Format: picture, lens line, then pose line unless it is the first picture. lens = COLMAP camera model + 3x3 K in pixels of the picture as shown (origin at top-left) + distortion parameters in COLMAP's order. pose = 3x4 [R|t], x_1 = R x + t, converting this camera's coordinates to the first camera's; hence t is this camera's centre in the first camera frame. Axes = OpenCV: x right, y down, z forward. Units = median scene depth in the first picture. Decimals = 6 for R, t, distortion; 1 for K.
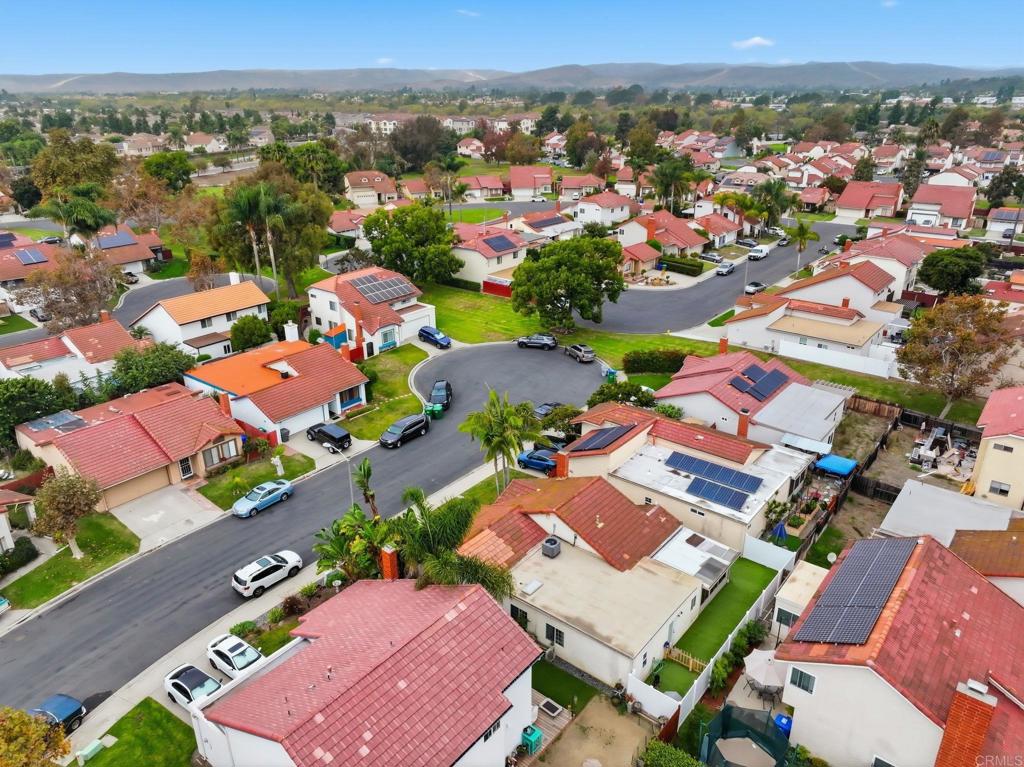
lens RADIAL K [[710.6, 0, 511.7], [0, 710.6, 389.7], [0, 0, 1]] dist [0.003185, 0.005039]
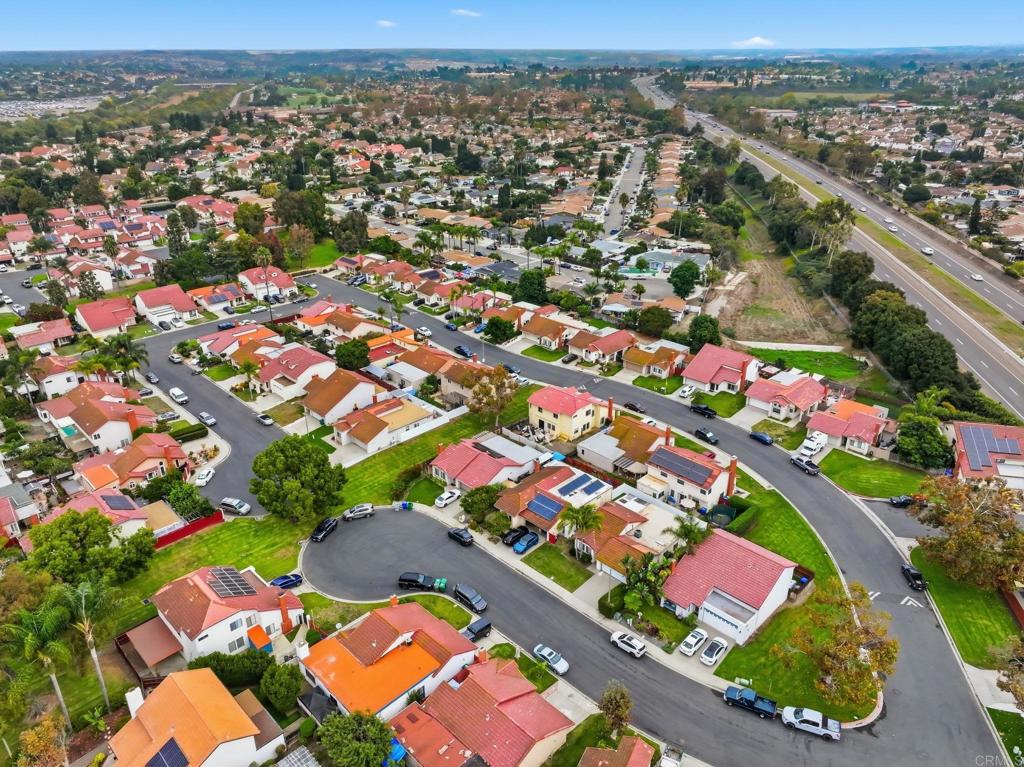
lens RADIAL K [[710.6, 0, 511.3], [0, 710.6, 378.3], [0, 0, 1]] dist [0.003185, 0.005039]
pose [[0.108429, -0.401347, 0.909485, -1.285180], [0.396502, 0.856418, 0.330658, -0.777450], [-0.911608, 0.324759, 0.251996, 0.411190]]
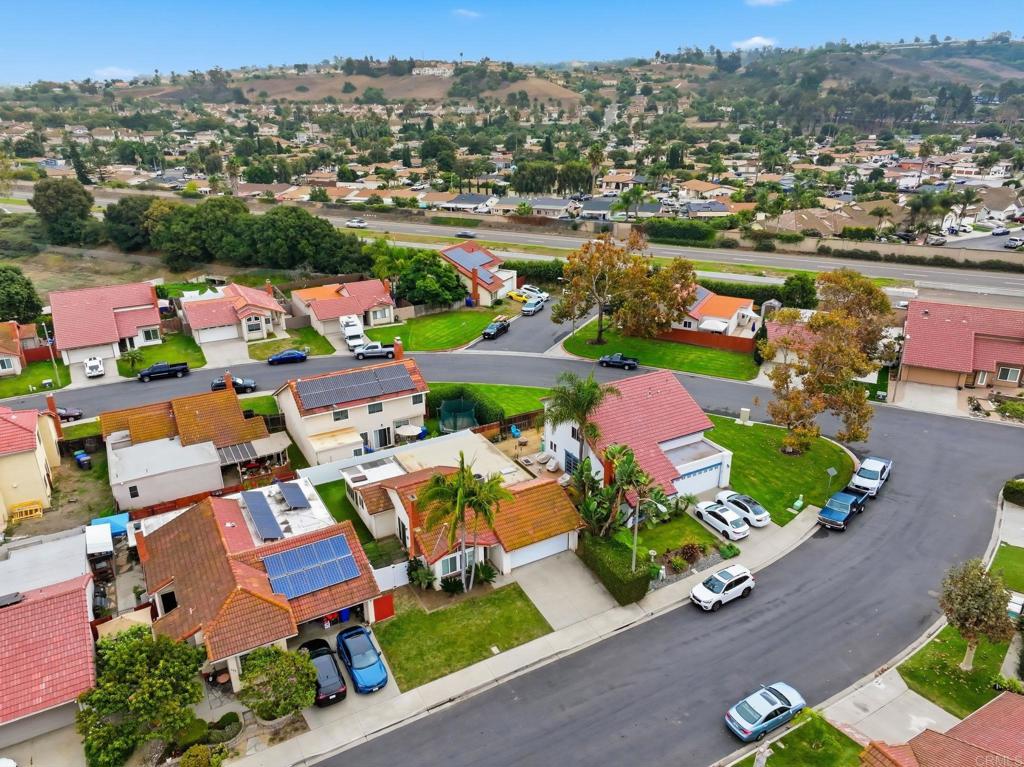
lens RADIAL K [[710.6, 0, 513.2], [0, 710.6, 385.7], [0, 0, 1]] dist [0.003185, 0.005039]
pose [[-0.929113, -0.130097, 0.346155, -0.268906], [0.155021, 0.712825, 0.683995, -0.482052], [-0.335734, 0.689170, -0.642127, 1.098418]]
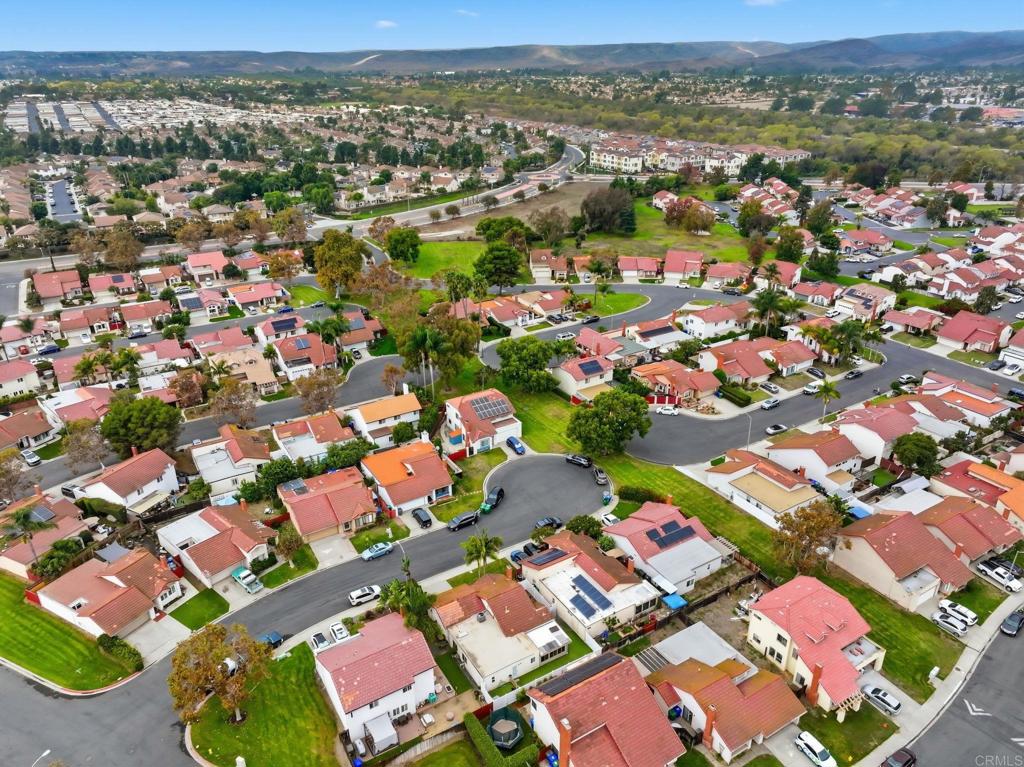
lens RADIAL K [[710.6, 0, 514.4], [0, 710.6, 383.9], [0, 0, 1]] dist [0.003185, 0.005039]
pose [[0.944053, 0.140250, -0.298486, 0.452111], [-0.131640, 0.990093, 0.048863, -0.383784], [0.302382, -0.006836, 0.953162, -0.647773]]
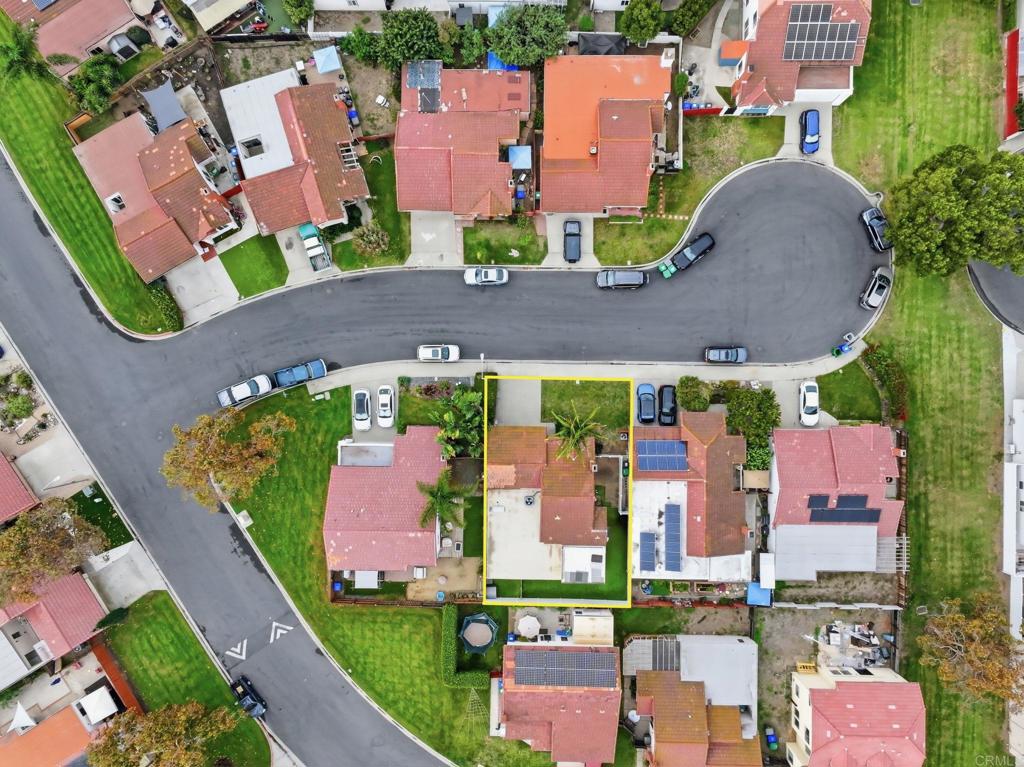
lens RADIAL K [[710.6, 0, 510.3], [0, 710.6, 382.6], [0, 0, 1]] dist [0.003185, 0.005039]
pose [[0.621880, 0.783112, 0.000757, -0.131537], [-0.297813, 0.235603, 0.925094, -0.939626], [0.724274, -0.575523, 0.379738, 0.319694]]
